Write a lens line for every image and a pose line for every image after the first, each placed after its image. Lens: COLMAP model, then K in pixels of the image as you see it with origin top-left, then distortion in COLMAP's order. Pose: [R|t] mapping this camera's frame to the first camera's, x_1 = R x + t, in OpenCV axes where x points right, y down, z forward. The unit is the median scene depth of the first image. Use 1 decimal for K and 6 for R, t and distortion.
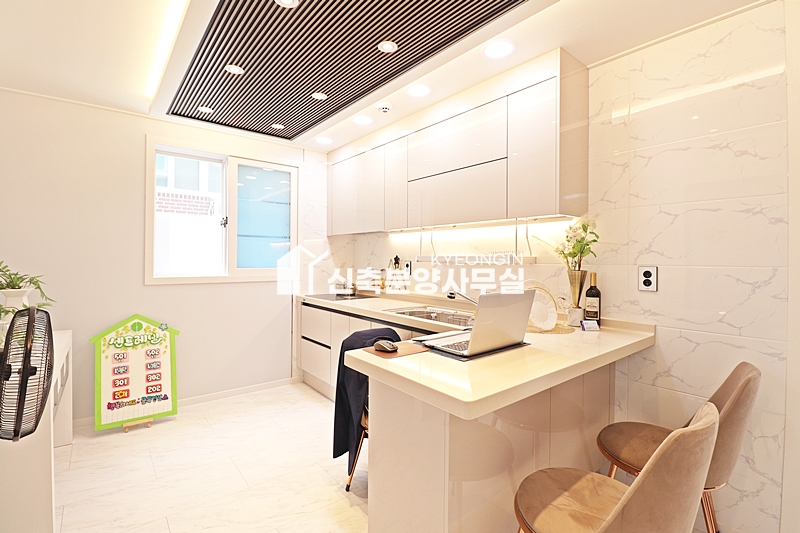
lens RADIAL K [[376.6, 0, 399.6], [0, 376.6, 261.0], [0, 0, 1]] dist [0.001397, -0.000174]
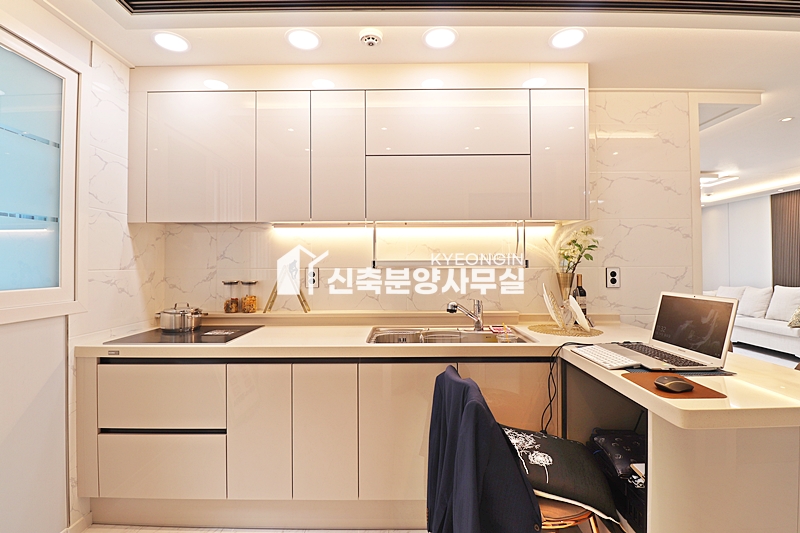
lens RADIAL K [[376.6, 0, 399.6], [0, 376.6, 261.0], [0, 0, 1]] dist [0.001397, -0.000174]
pose [[0.629716, 0.000707, 0.776825, -0.514421], [0.014501, 0.999815, -0.012665, -0.001555], [-0.776690, 0.019240, 0.629589, 0.527125]]
